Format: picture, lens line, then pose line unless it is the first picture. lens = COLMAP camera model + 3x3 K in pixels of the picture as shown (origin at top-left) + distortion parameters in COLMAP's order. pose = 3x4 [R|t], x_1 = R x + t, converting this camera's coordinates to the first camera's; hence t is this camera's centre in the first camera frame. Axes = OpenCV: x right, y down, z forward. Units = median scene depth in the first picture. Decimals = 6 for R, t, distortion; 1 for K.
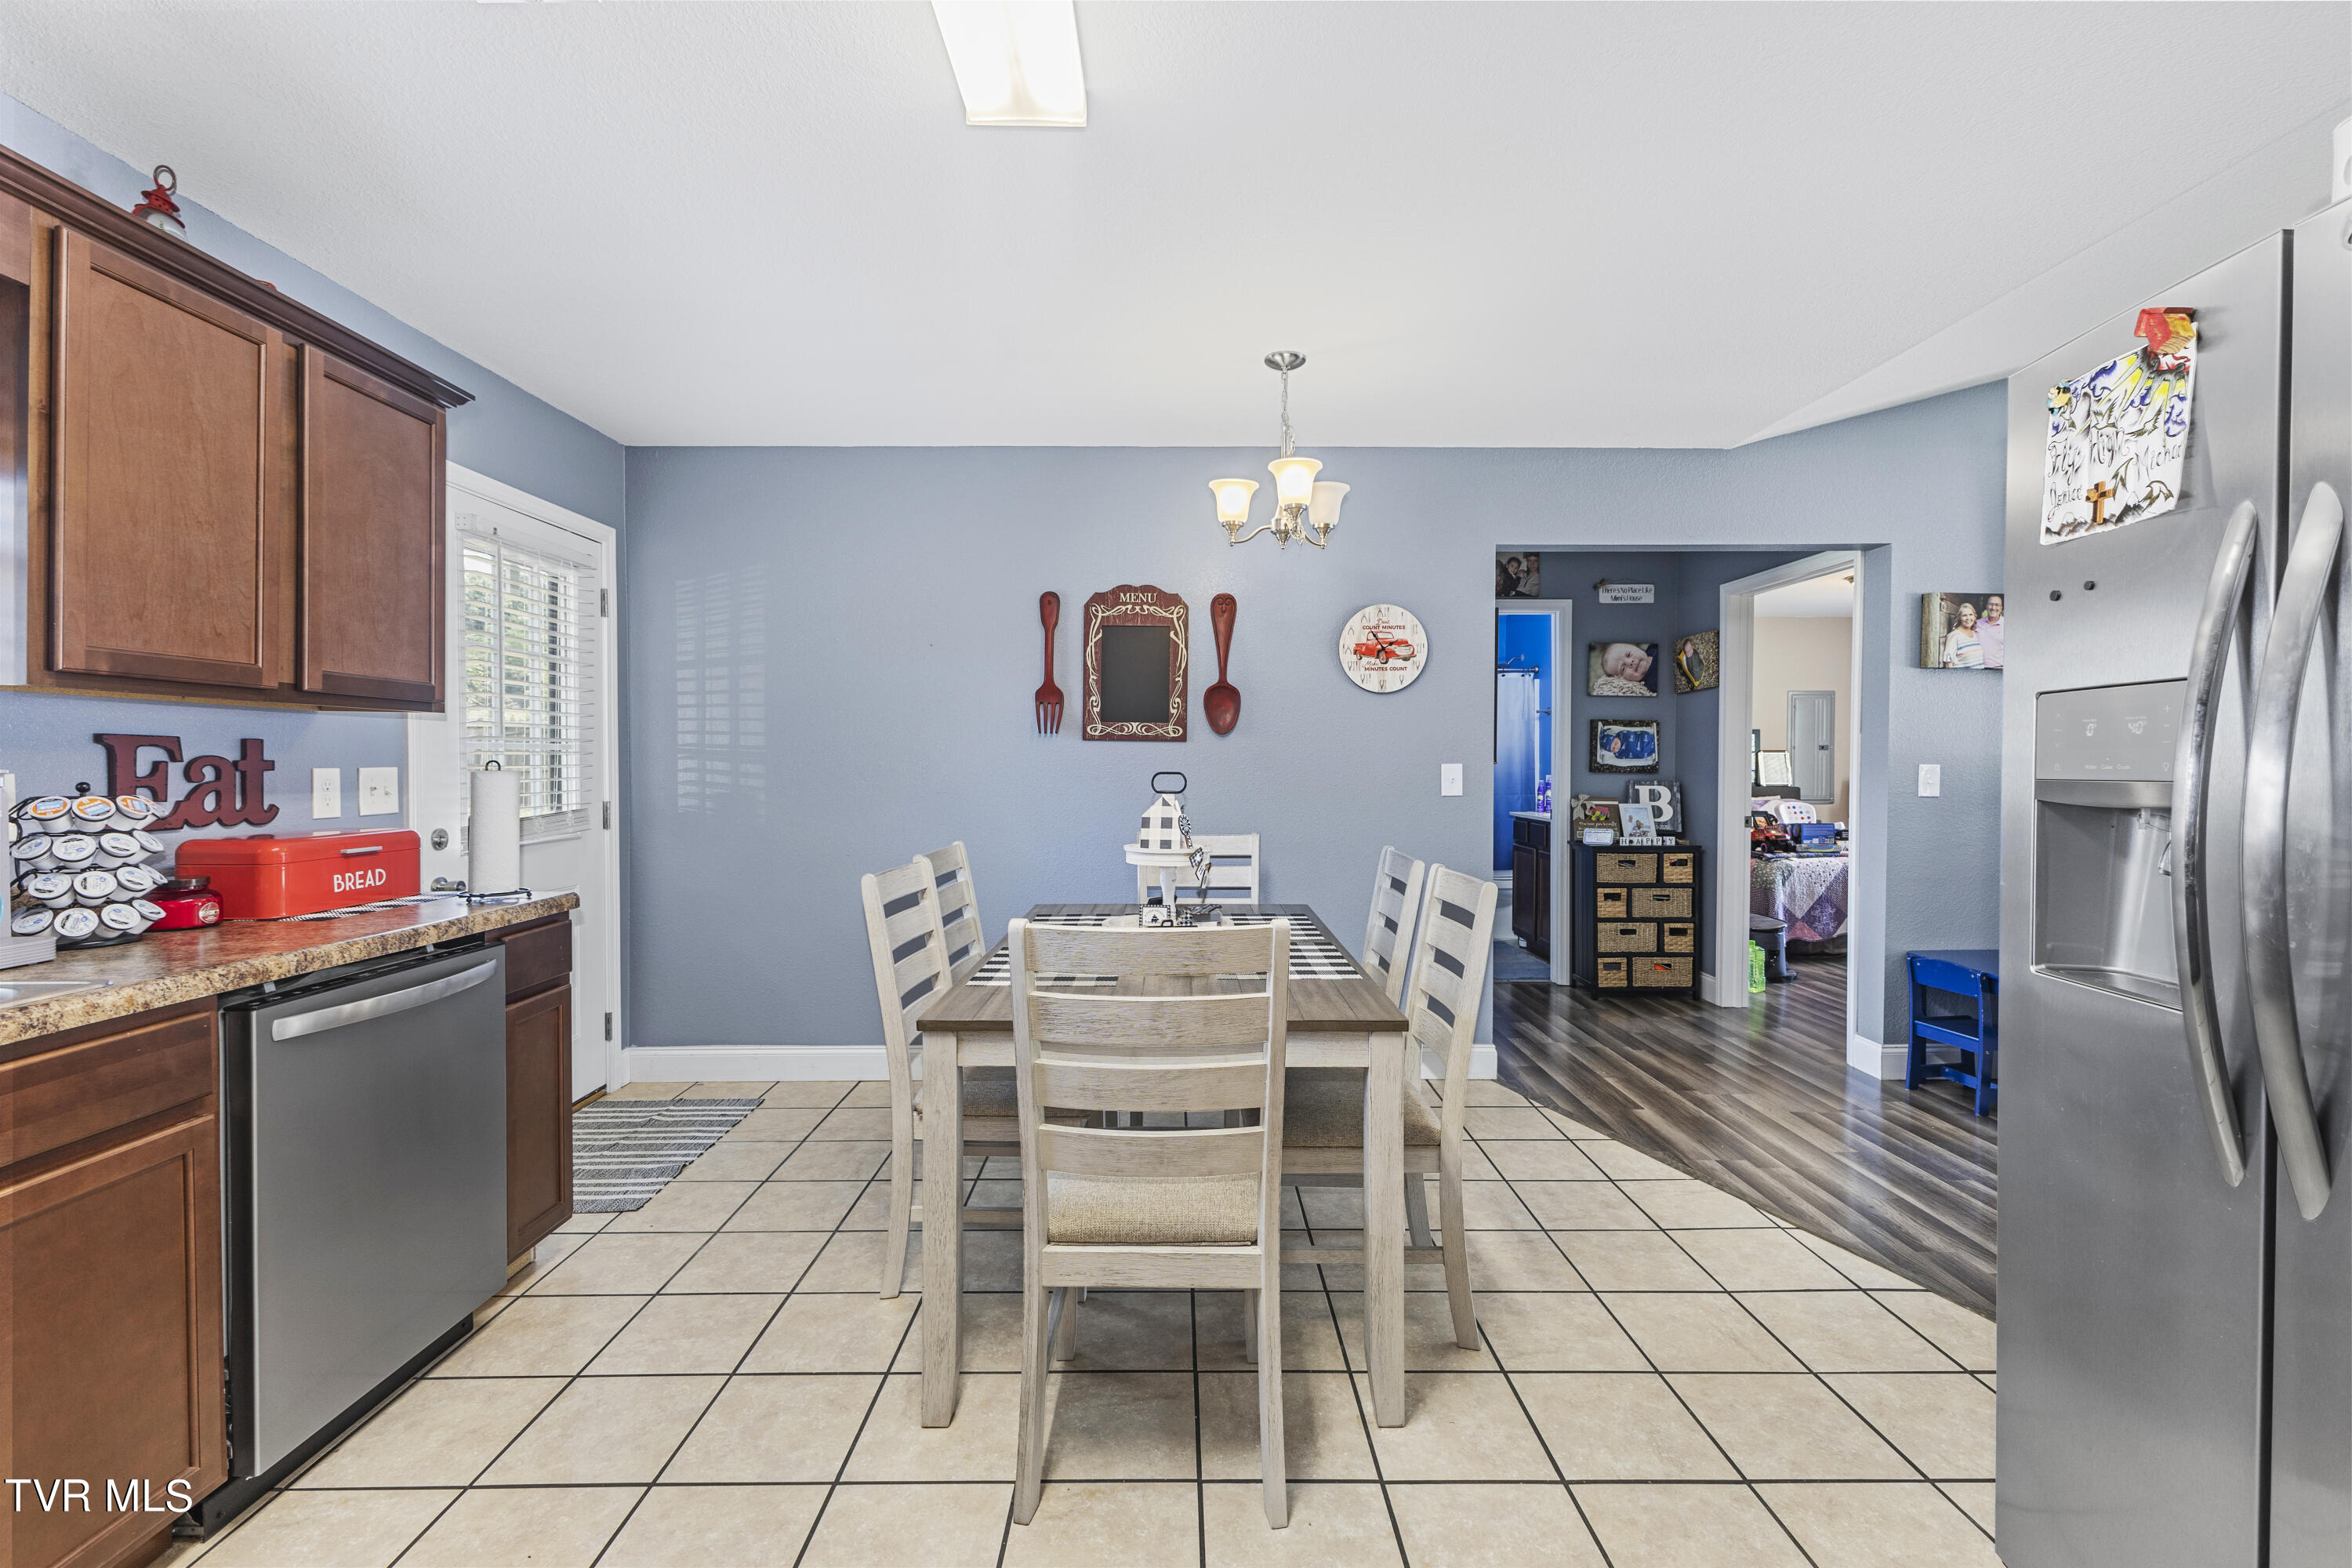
lens RADIAL K [[1011.5, 0, 1175.1], [0, 1011.5, 776.7], [0, 0, 1]] dist [0.011825, -0.000698]
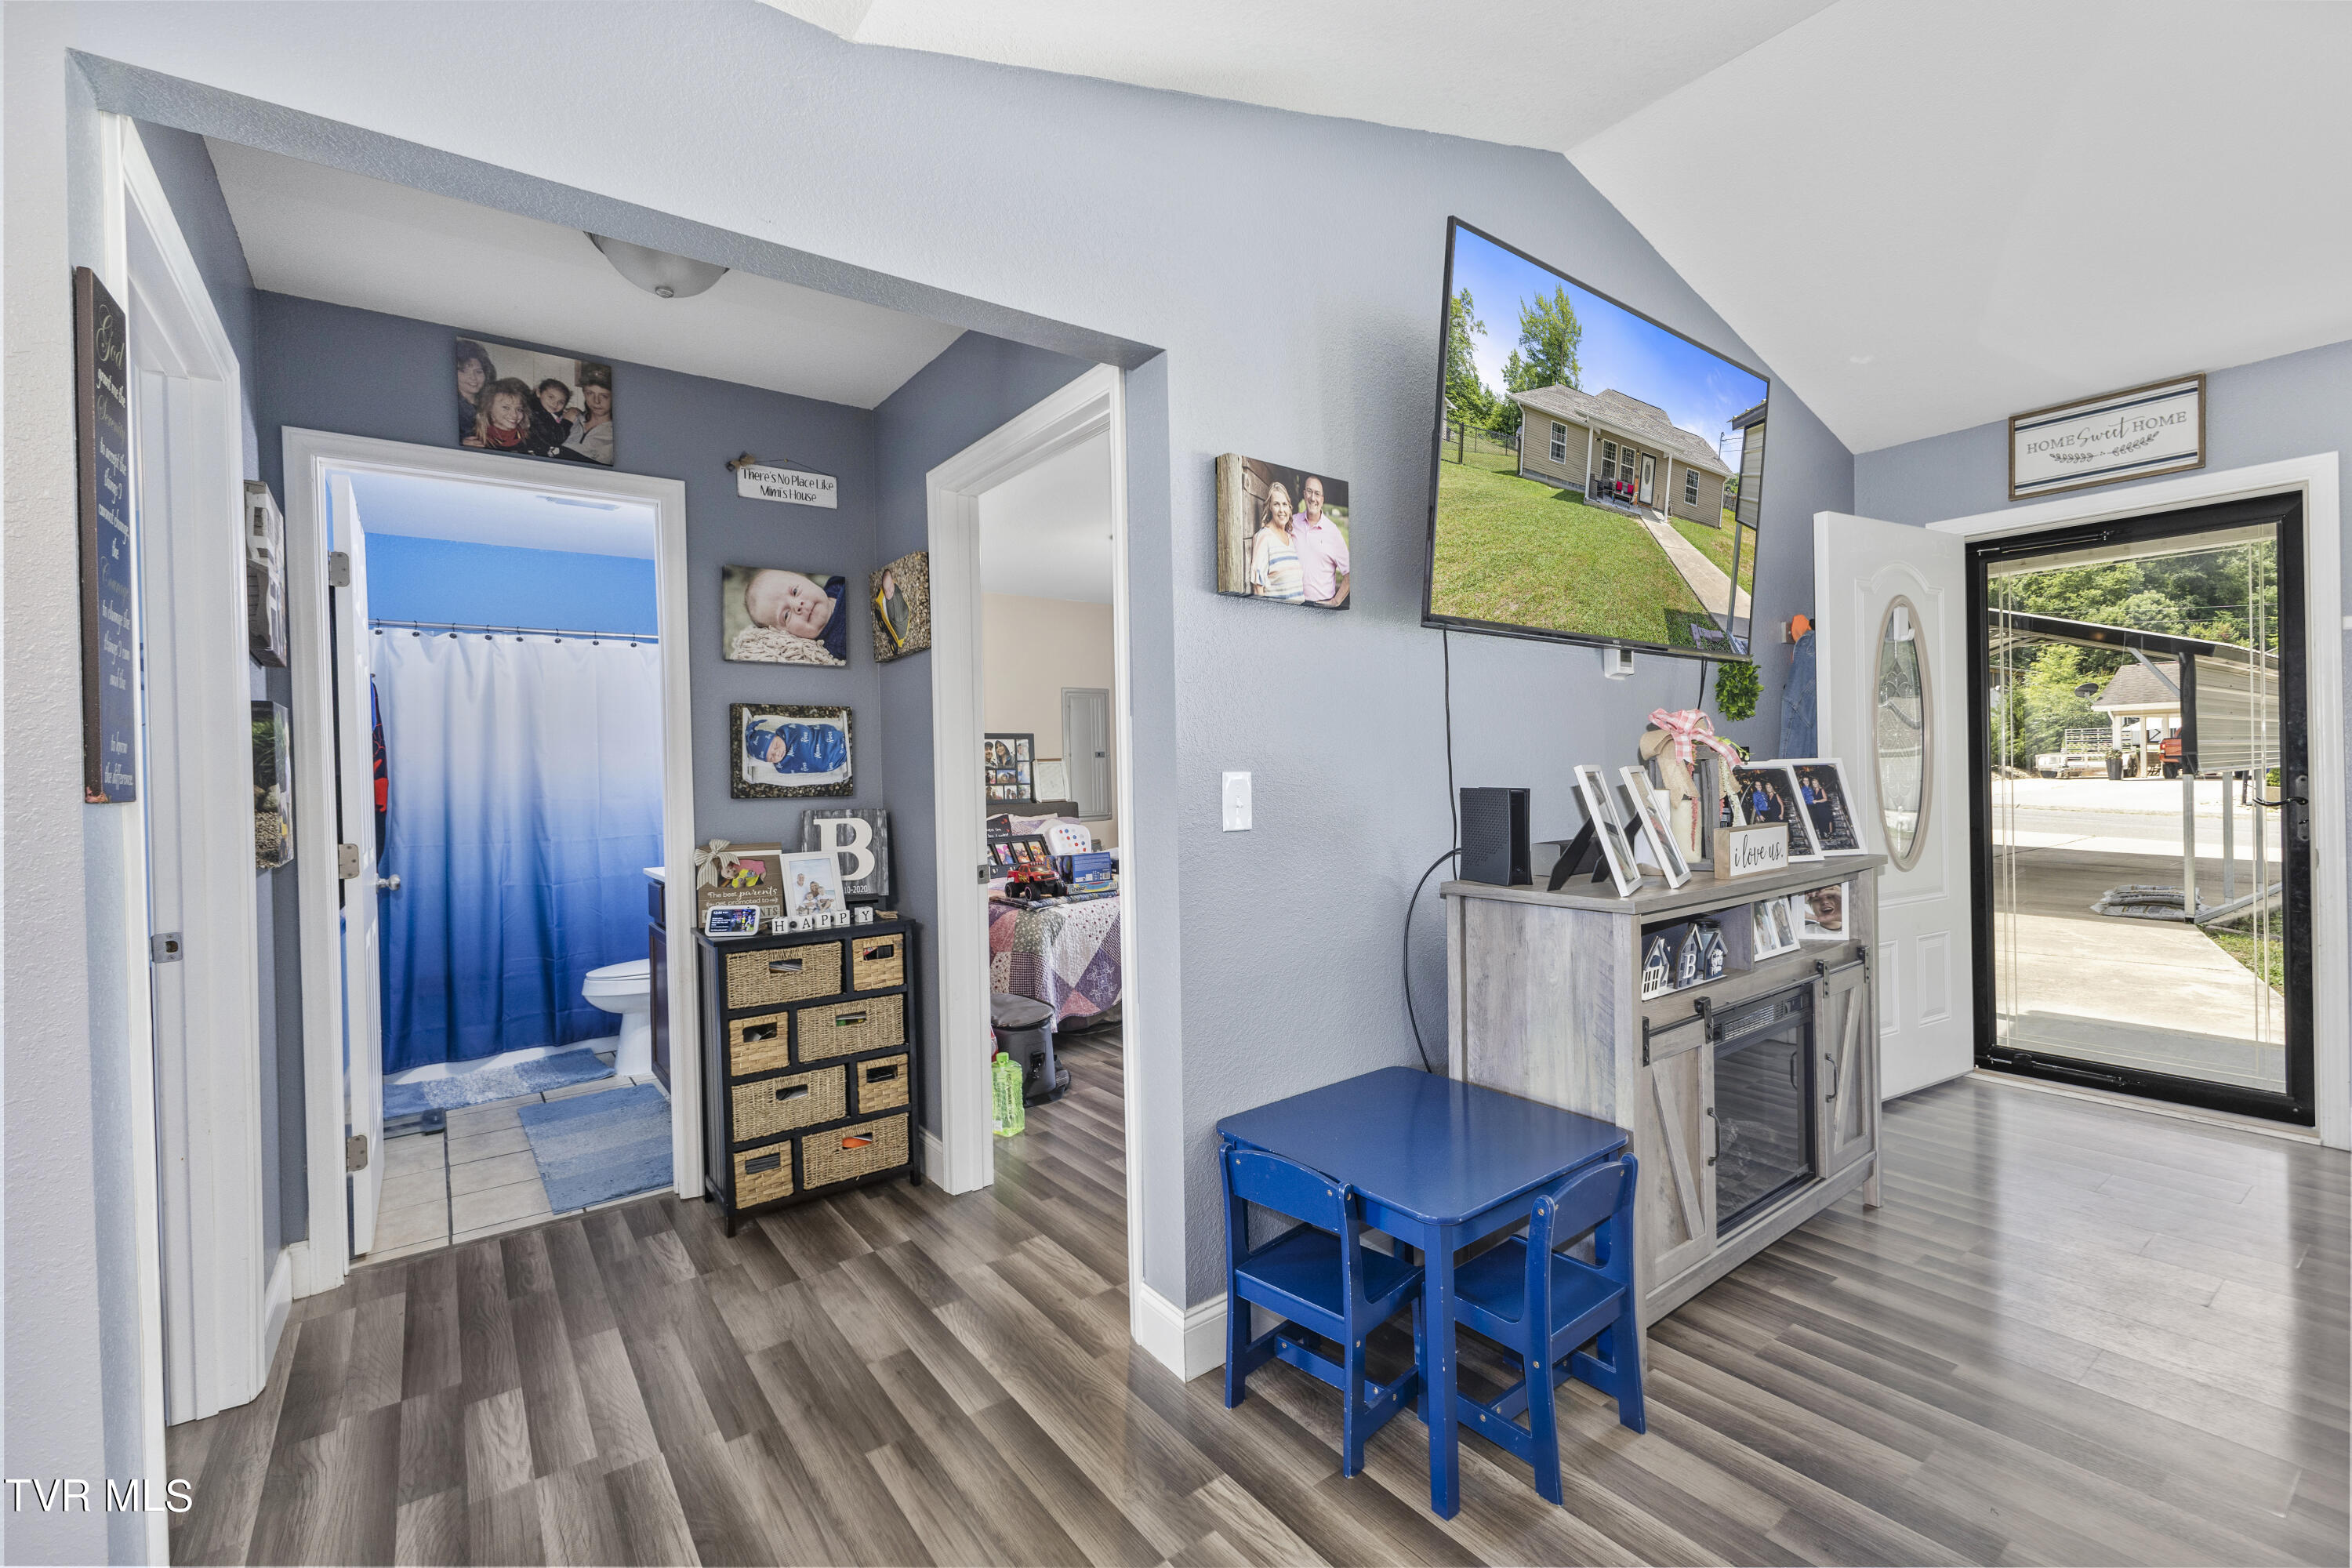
lens RADIAL K [[1010.8, 0, 1181.3], [0, 1010.8, 779.0], [0, 0, 1]] dist [0.013725, -0.007890]
pose [[0.803456, -0.025958, 0.594798, 0.293707], [0.034215, 0.999411, -0.002602, -0.005818], [-0.594380, 0.022442, 0.803871, 0.432979]]
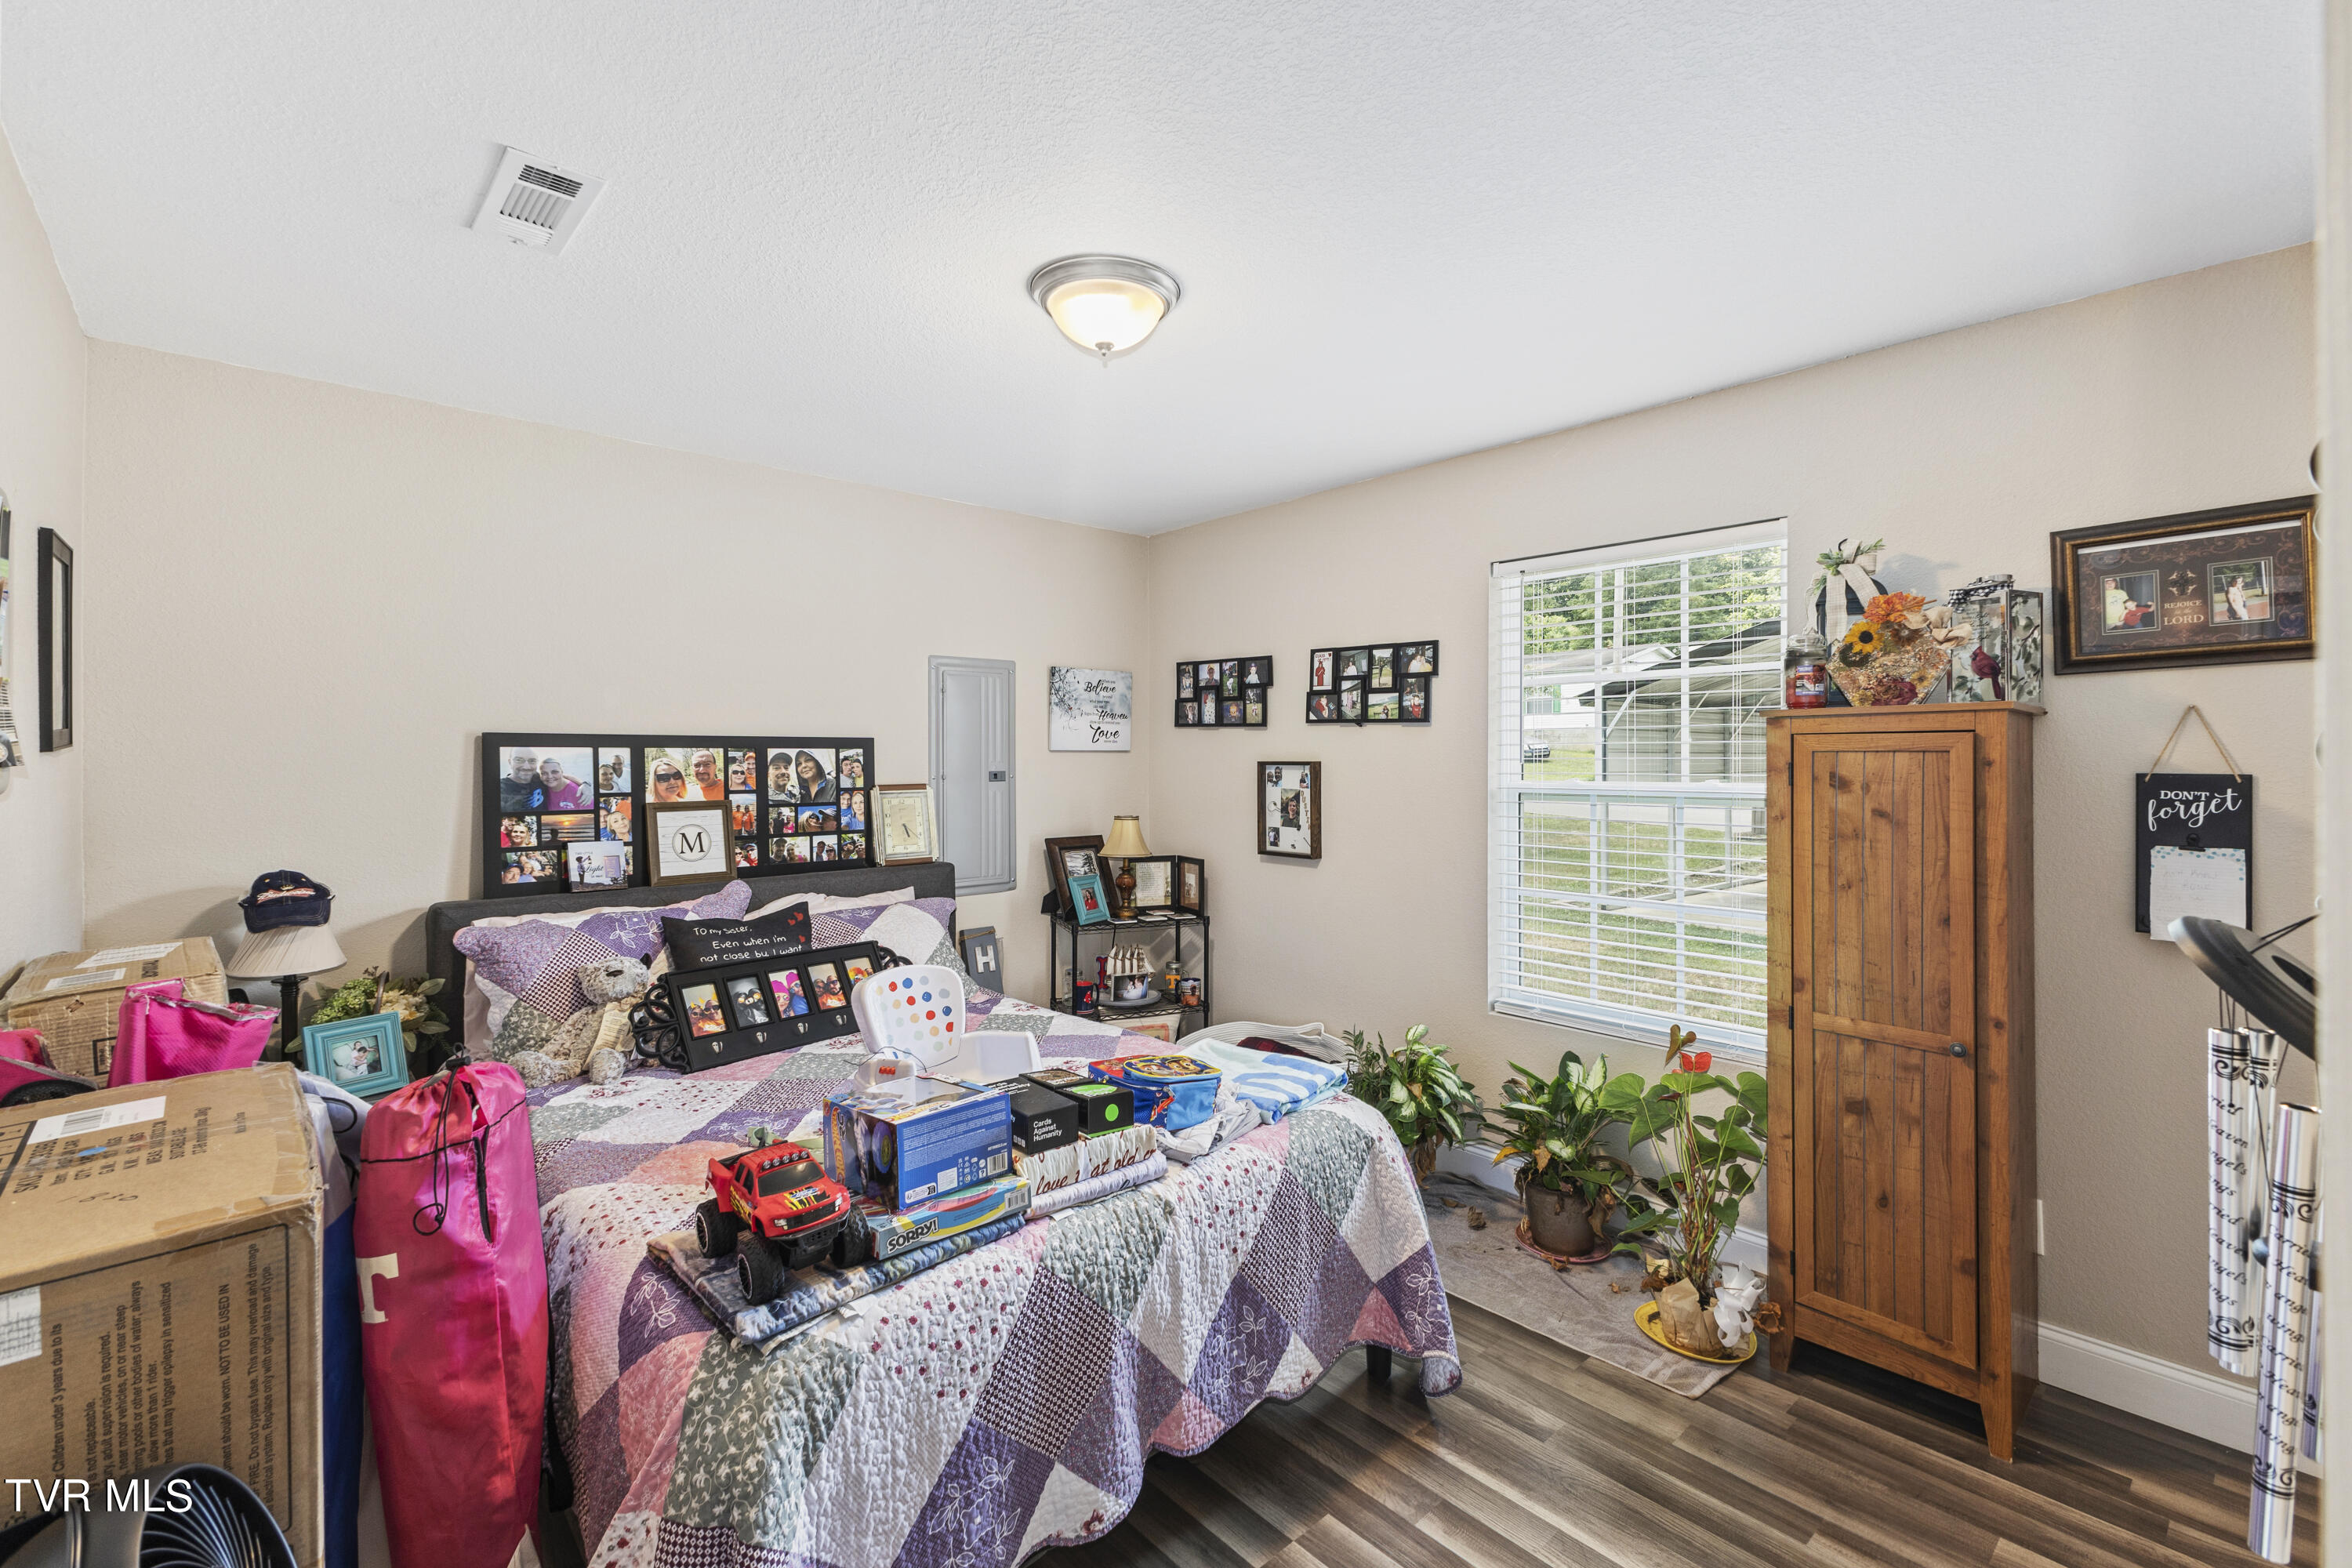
lens RADIAL K [[1011.5, 0, 1175.1], [0, 1011.5, 776.7], [0, 0, 1]] dist [0.011825, -0.000698]
pose [[0.747720, -0.014019, 0.663866, 0.604939], [0.015196, 0.999877, 0.003999, -0.047321], [-0.663840, 0.007098, 0.747841, 0.921757]]
